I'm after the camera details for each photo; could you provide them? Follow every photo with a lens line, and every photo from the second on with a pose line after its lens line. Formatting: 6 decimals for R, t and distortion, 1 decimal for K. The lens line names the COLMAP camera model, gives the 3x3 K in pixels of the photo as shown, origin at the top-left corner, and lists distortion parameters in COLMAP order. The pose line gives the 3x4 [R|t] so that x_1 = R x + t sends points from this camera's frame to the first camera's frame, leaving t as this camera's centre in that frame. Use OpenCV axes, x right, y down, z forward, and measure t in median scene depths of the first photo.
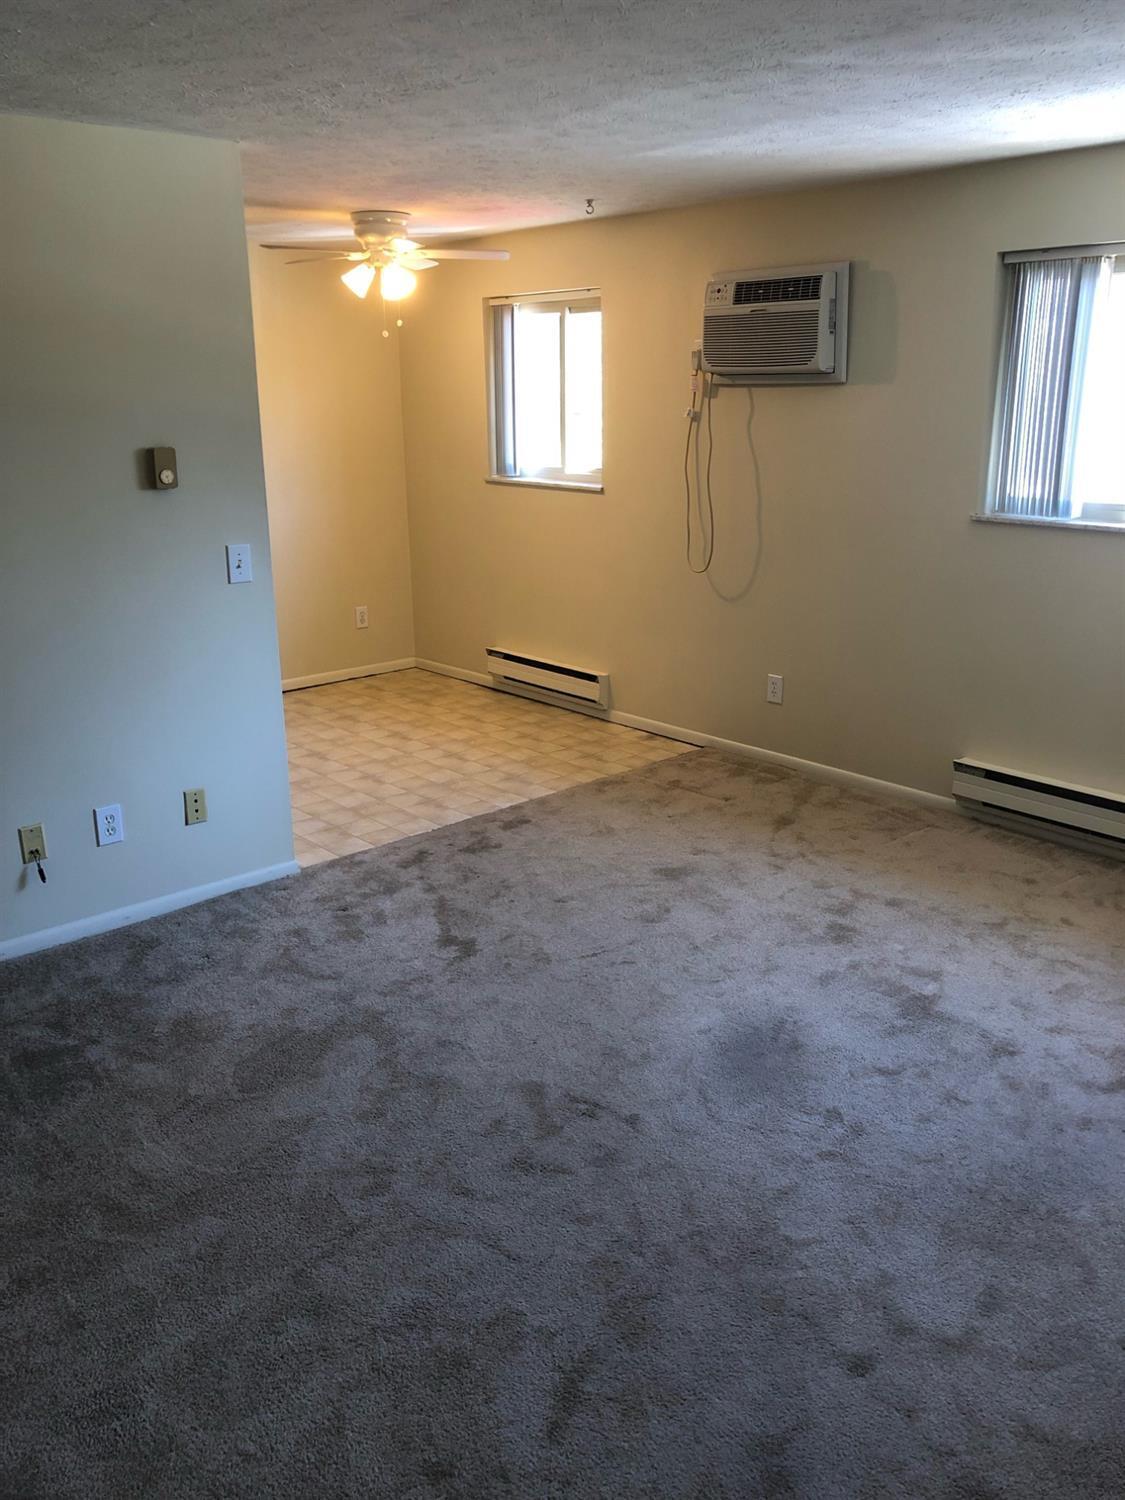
lens RADIAL K [[1207.1, 0, 565.8], [0, 1207.1, 747.8], [0, 0, 1]] dist [0.009743, 0.001135]
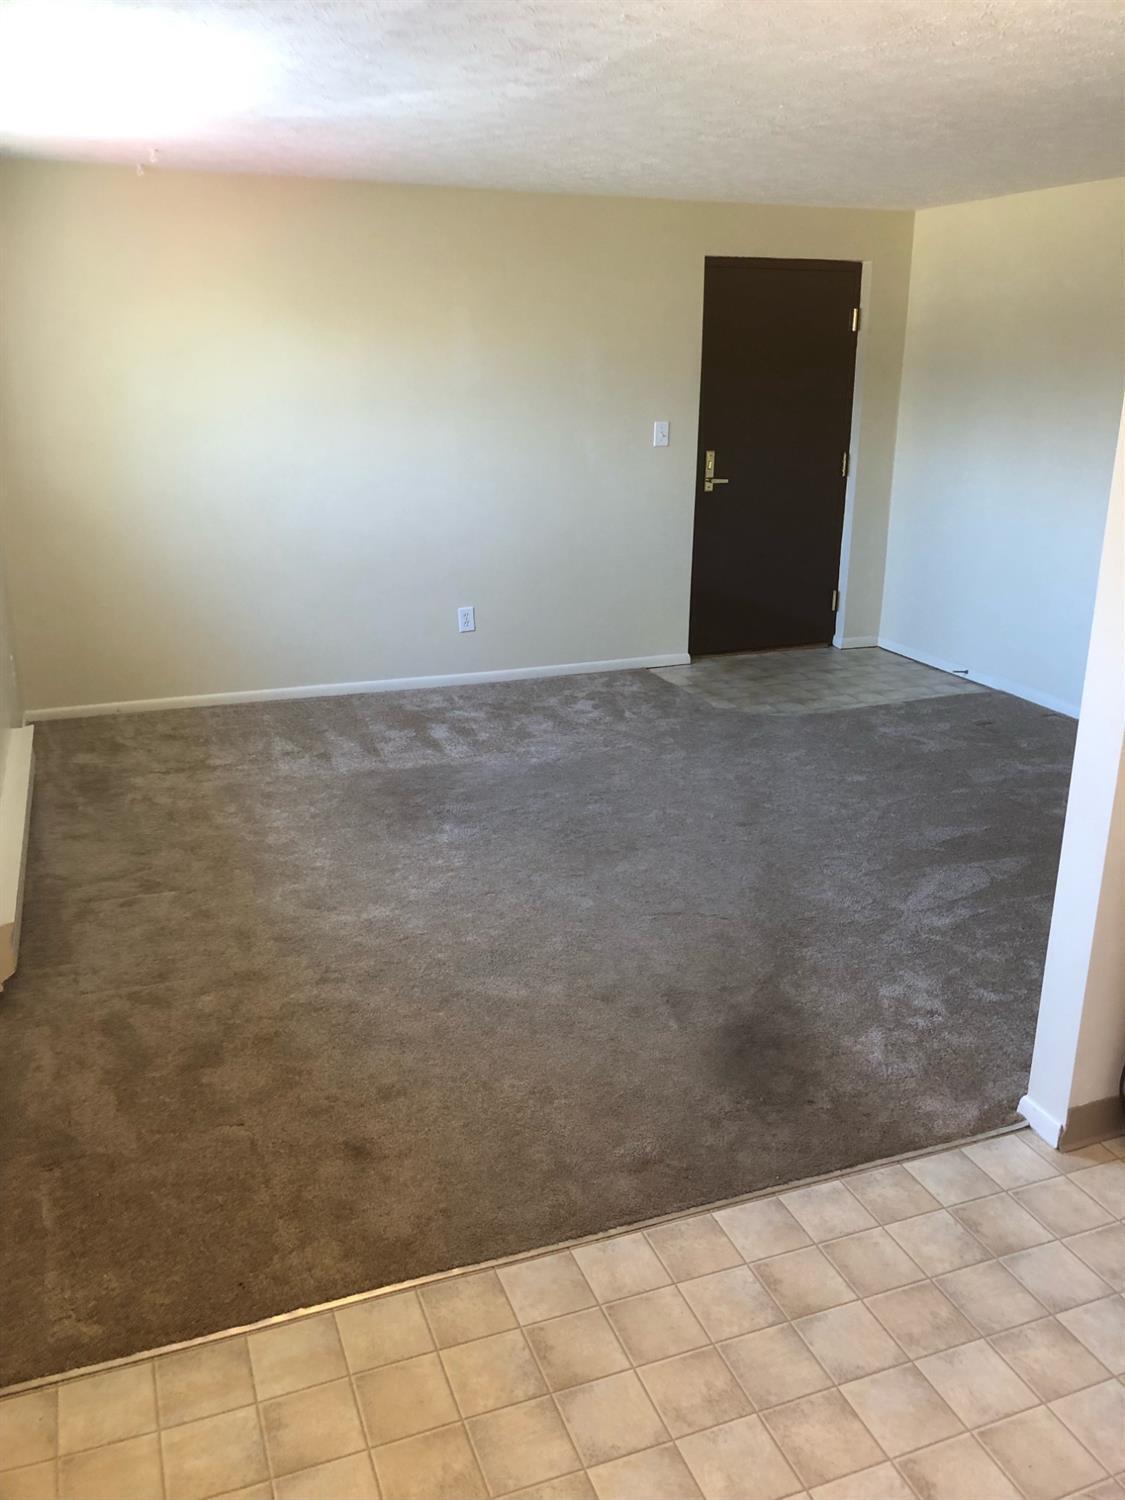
lens RADIAL K [[1207.1, 0, 565.1], [0, 1207.1, 747.9], [0, 0, 1]] dist [0.009743, 0.001135]
pose [[-0.933829, -0.109900, 0.340421, -0.147369], [0.100195, 0.833189, 0.543835, -0.334503], [-0.343402, 0.541957, -0.767044, 1.129696]]
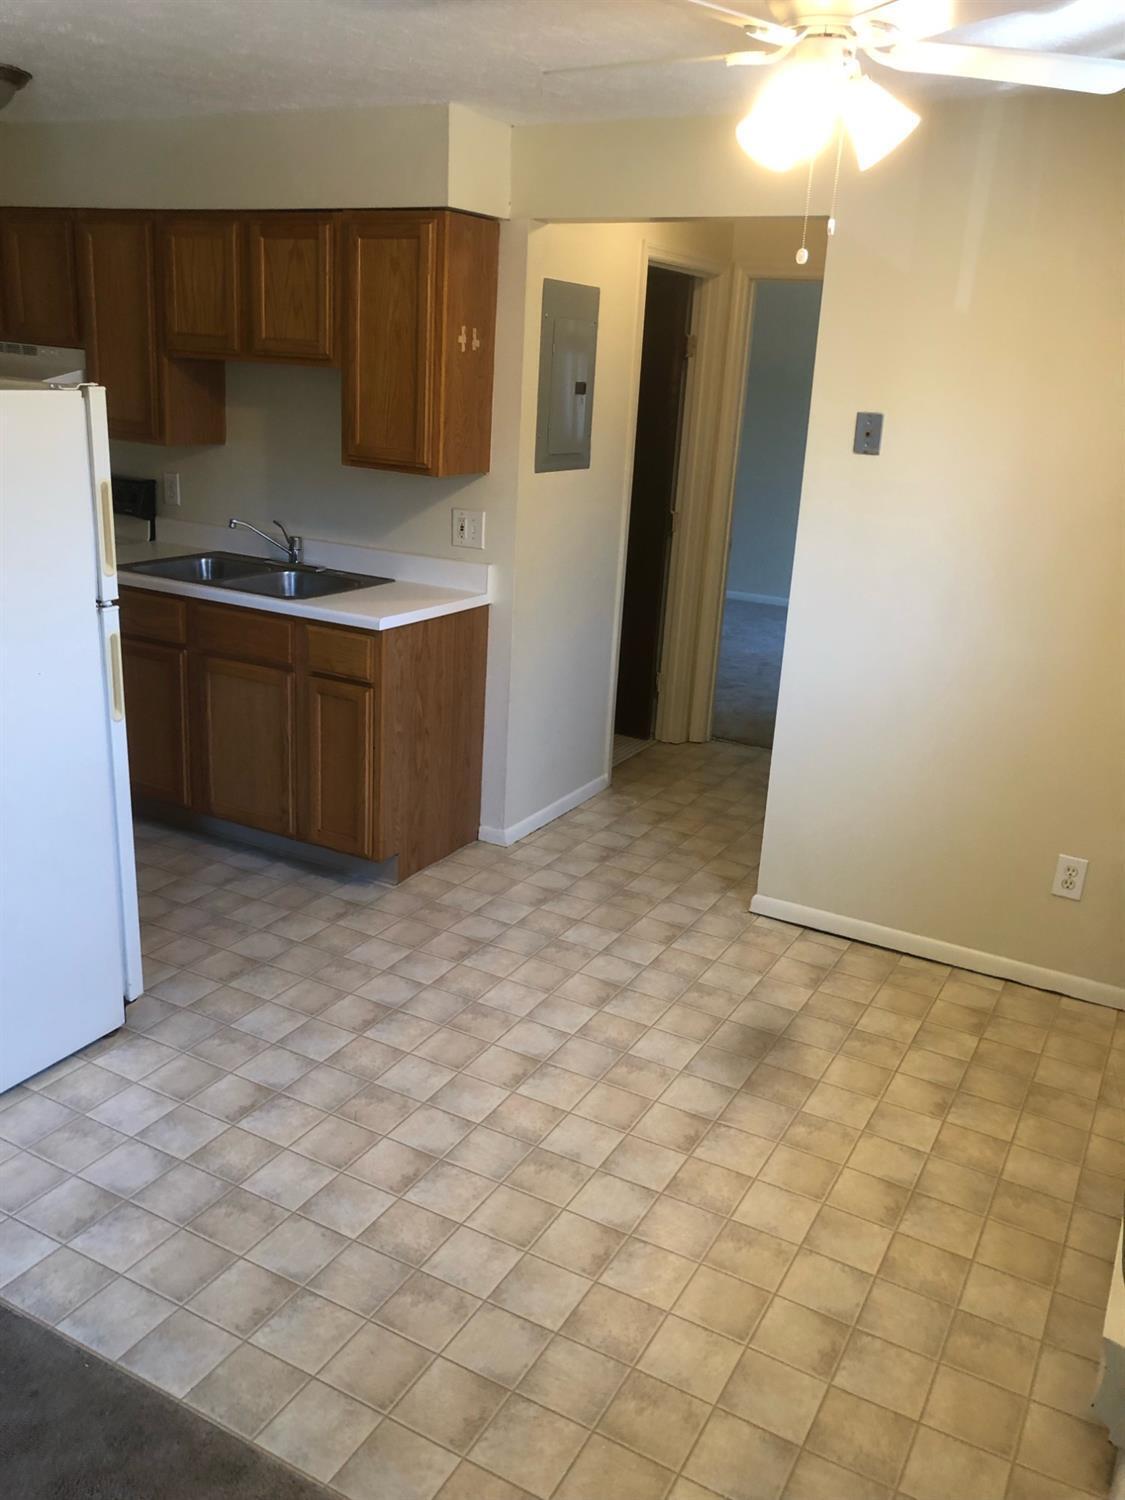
lens RADIAL K [[1207.1, 0, 555.8], [0, 1207.1, 752.5], [0, 0, 1]] dist [0.009743, 0.001135]
pose [[0.326176, 0.310240, -0.892950, 0.232100], [-0.325127, 0.923801, 0.202197, -0.236343], [0.887638, 0.224371, 0.402190, 0.777541]]
